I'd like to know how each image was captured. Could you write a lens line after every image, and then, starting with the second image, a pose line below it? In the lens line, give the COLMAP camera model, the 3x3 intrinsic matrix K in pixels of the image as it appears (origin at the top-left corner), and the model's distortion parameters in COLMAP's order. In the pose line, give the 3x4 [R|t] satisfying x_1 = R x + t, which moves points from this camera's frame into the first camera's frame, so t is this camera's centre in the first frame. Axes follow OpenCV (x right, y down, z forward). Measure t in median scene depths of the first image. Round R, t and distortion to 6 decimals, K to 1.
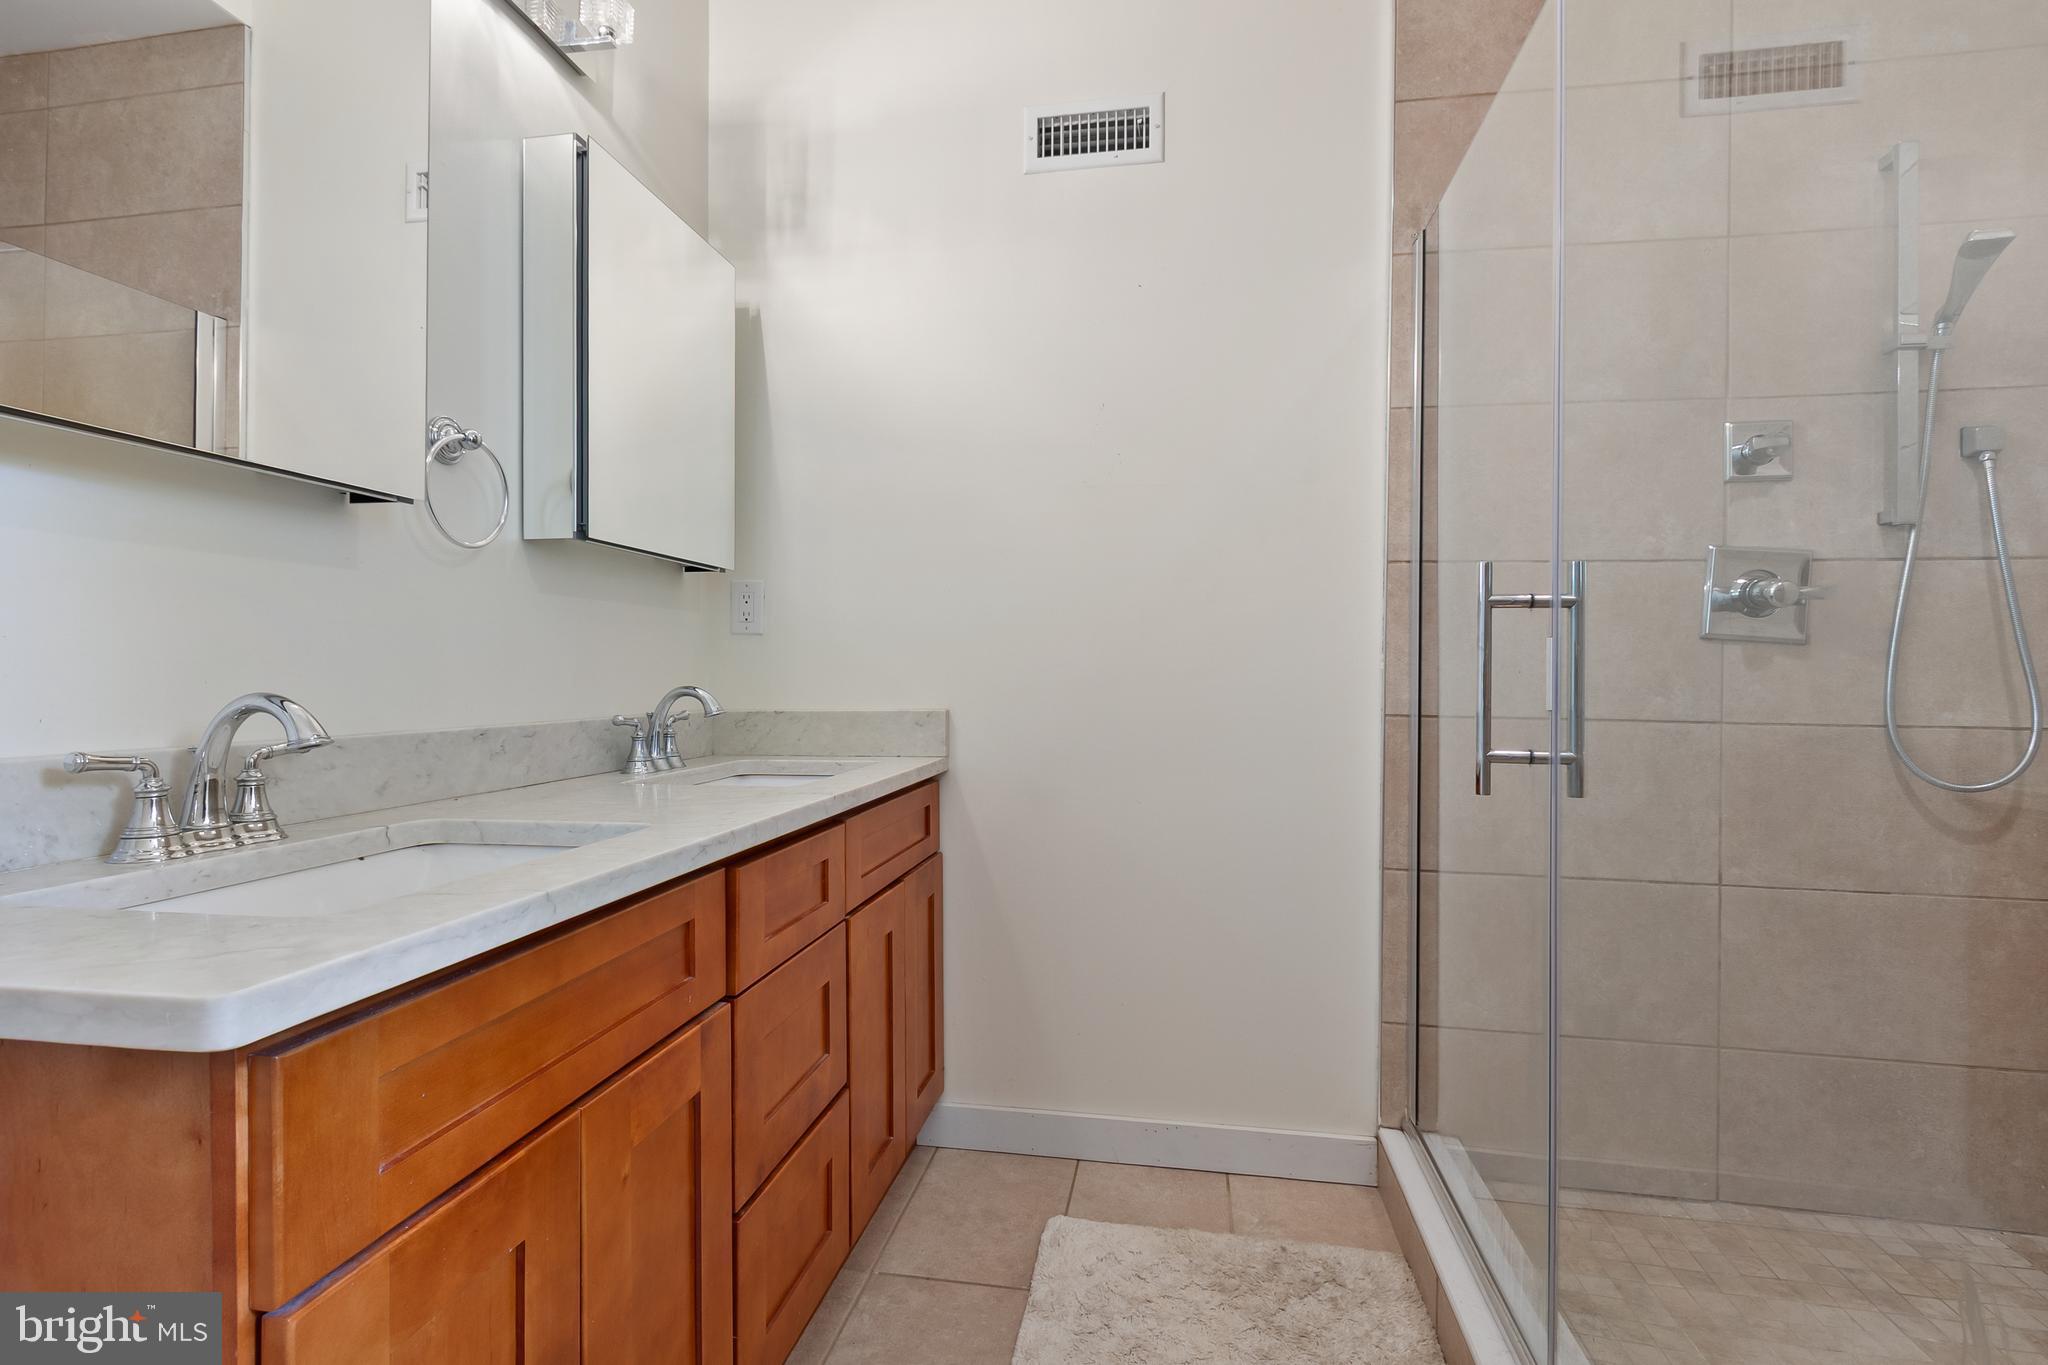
lens RADIAL K [[928.3, 0, 1022.6], [0, 928.3, 673.6], [0, 0, 1]] dist [0.004767, -0.001921]
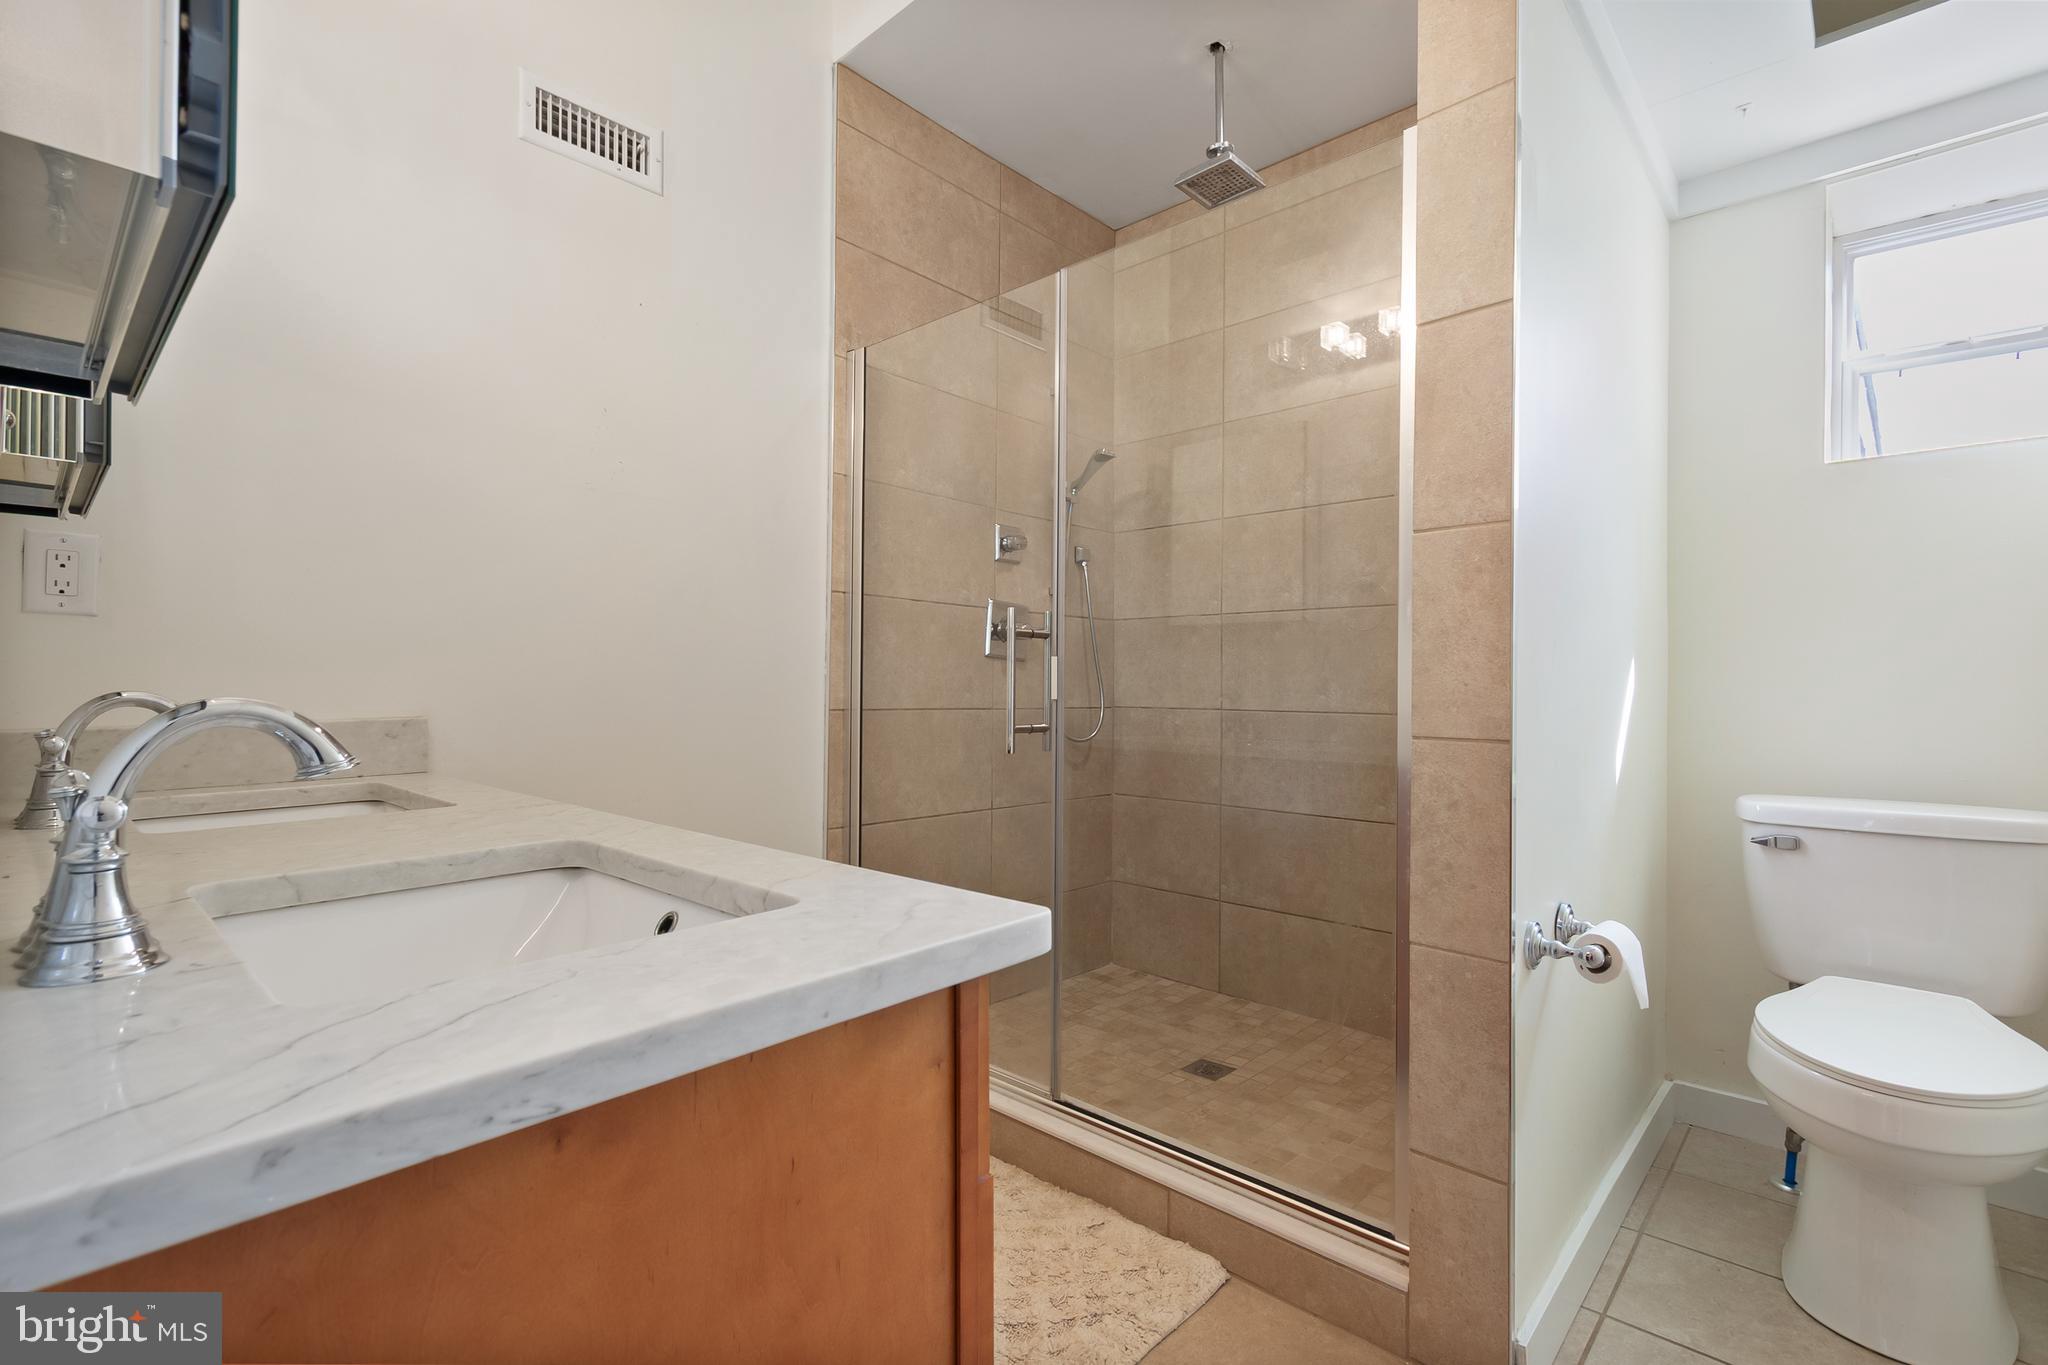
lens RADIAL K [[928.3, 0, 1013.1], [0, 928.3, 684.8], [0, 0, 1]] dist [0.004767, -0.001921]
pose [[0.544595, -0.002101, 0.838697, -0.588181], [-0.002737, 0.999987, 0.004282, 0.003992], [-0.838695, -0.004628, 0.544582, 0.089621]]
